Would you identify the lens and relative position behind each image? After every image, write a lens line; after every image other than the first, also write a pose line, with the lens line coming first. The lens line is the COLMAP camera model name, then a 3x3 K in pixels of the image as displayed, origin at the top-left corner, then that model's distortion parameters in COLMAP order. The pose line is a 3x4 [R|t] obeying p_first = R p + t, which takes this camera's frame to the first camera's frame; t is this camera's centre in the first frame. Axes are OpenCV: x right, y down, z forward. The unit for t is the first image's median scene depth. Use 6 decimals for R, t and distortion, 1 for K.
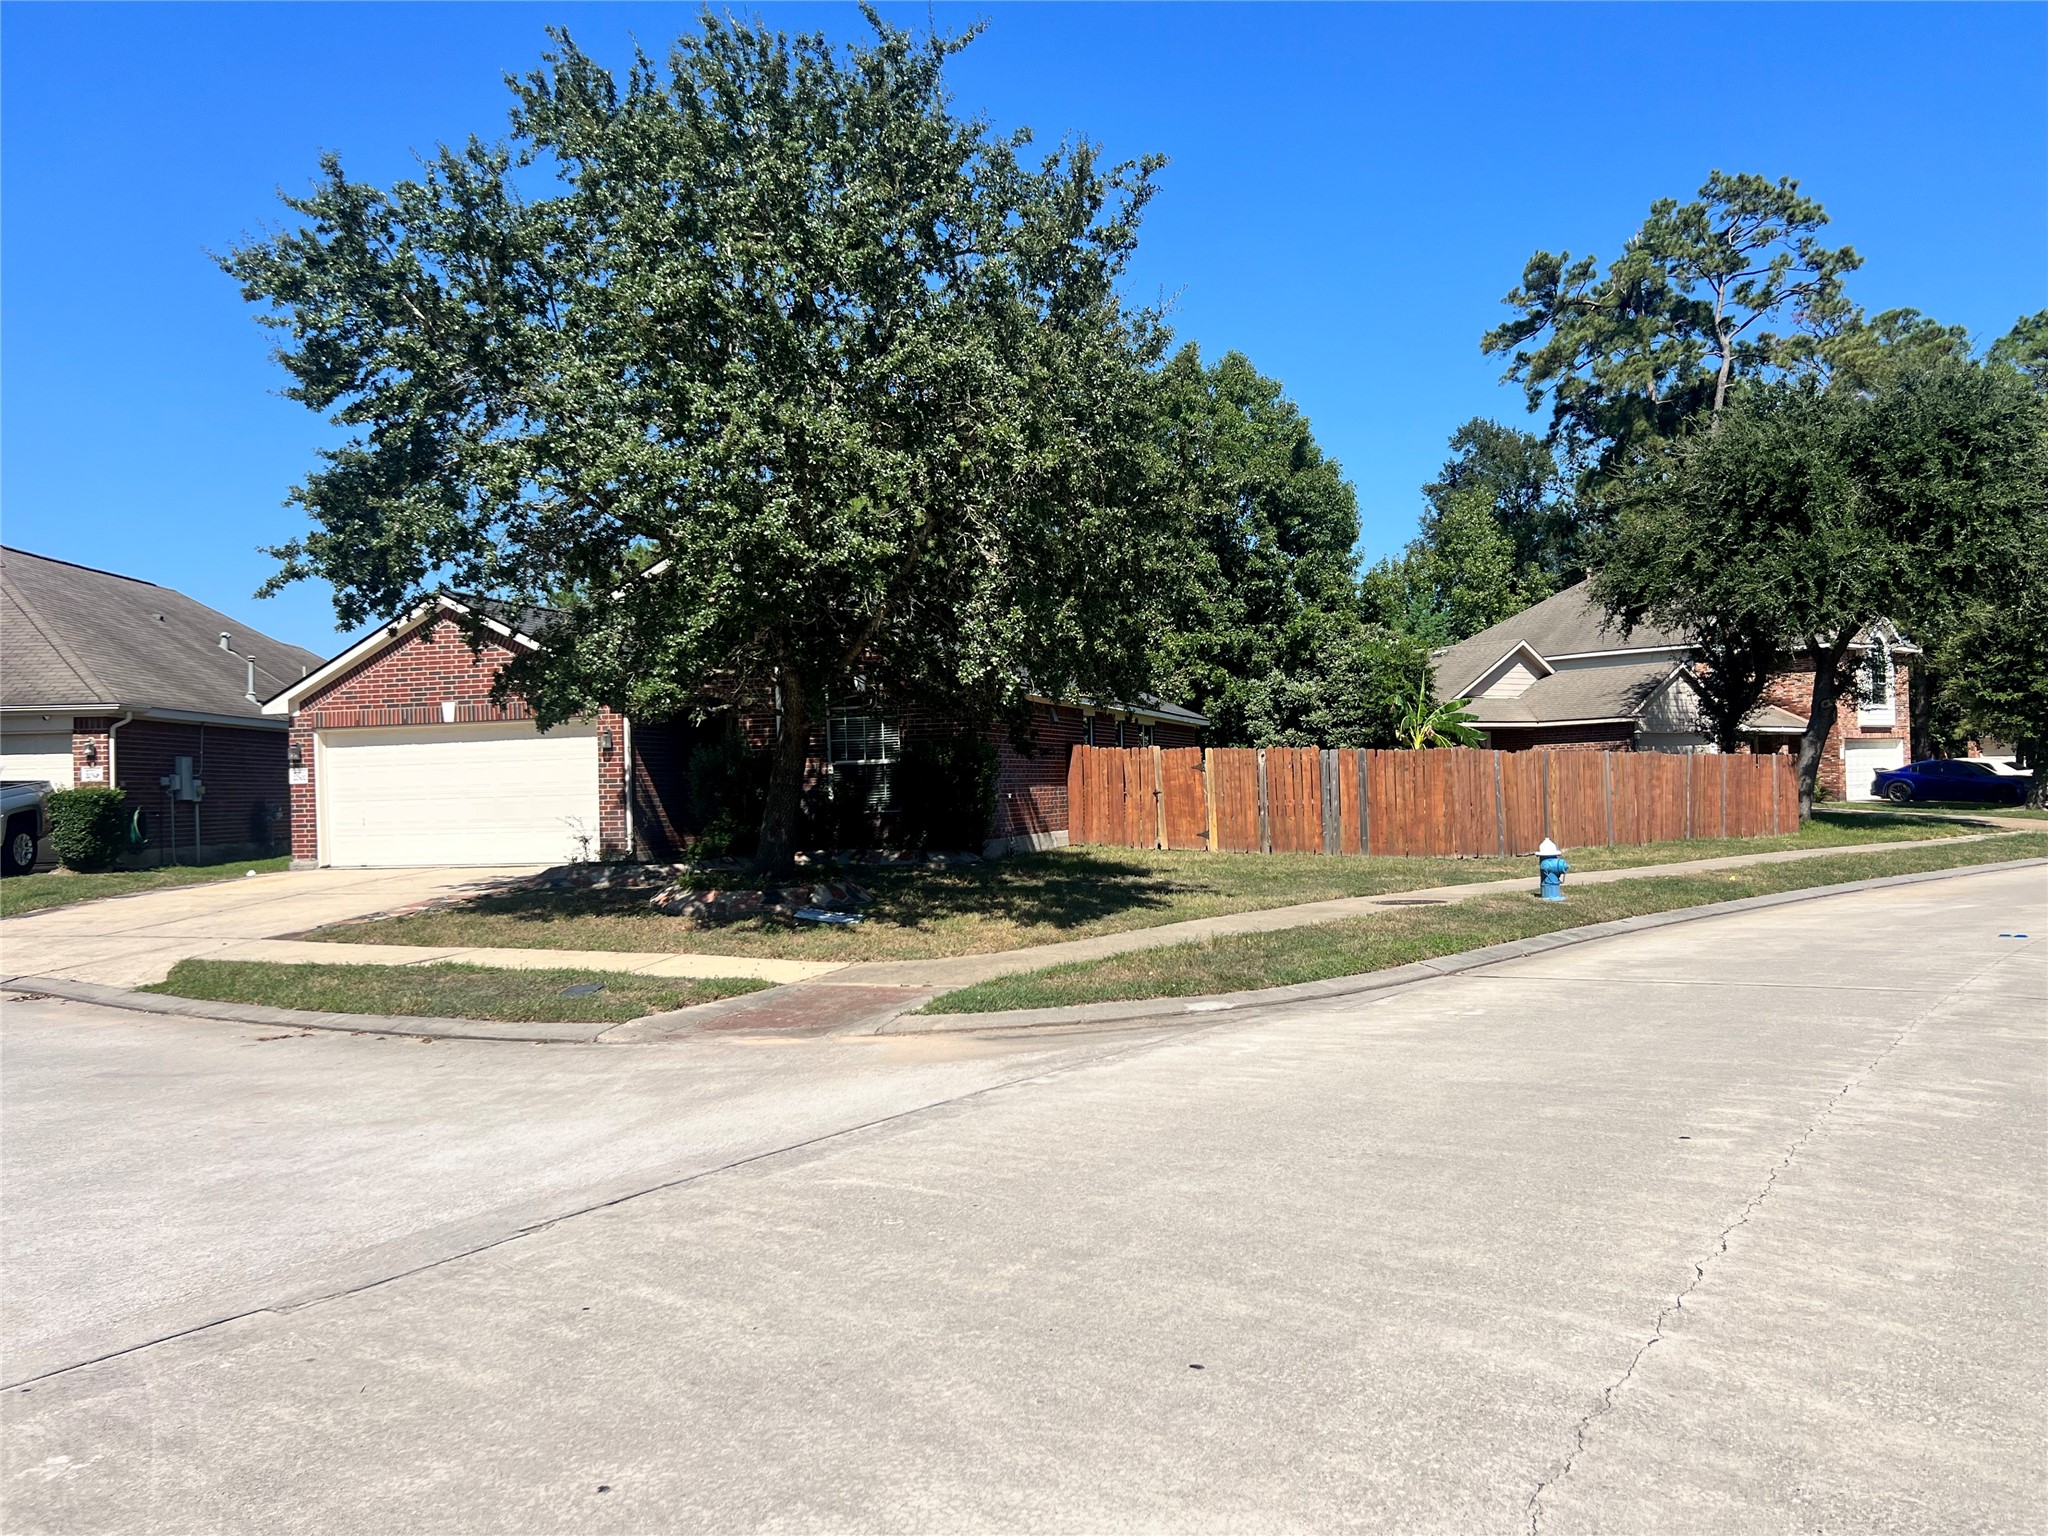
lens RADIAL K [[1601.7, 0, 1019.2], [0, 1601.7, 778.3], [0, 0, 1]] dist [0.037144, -0.030732]
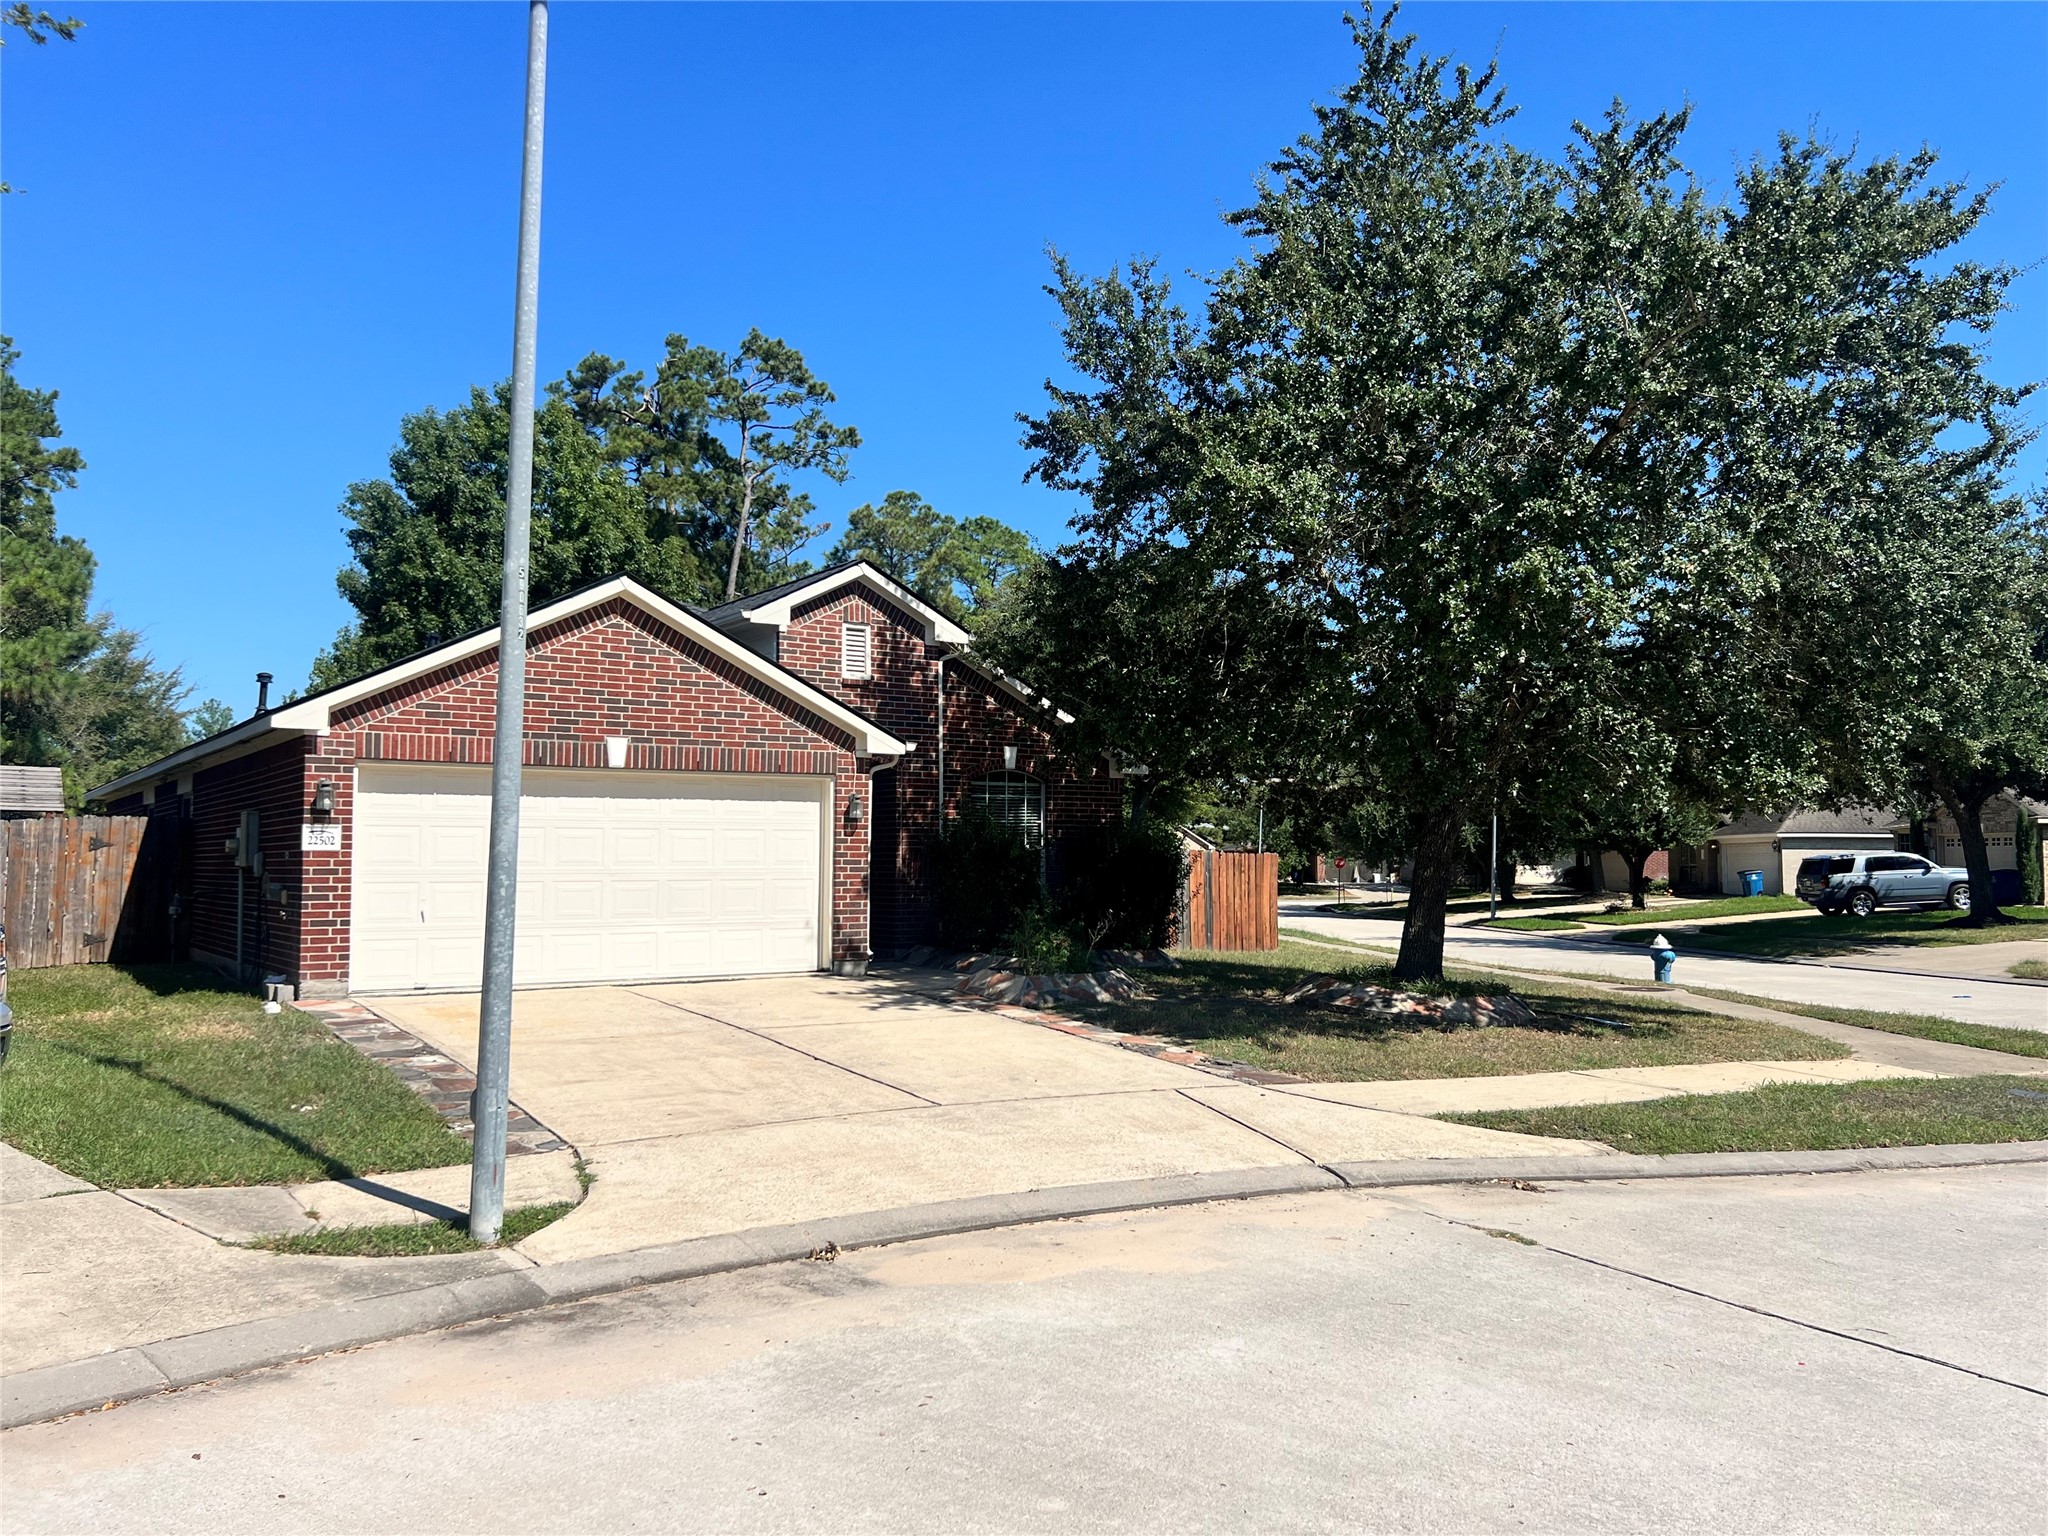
lens RADIAL K [[1601.7, 0, 1034.4], [0, 1601.7, 763.6], [0, 0, 1]] dist [0.037144, -0.030732]
pose [[0.651454, 0.075166, 0.754955, -0.726575], [-0.022595, 0.996561, -0.079723, 0.012766], [-0.758351, 0.034877, 0.650912, 0.421975]]
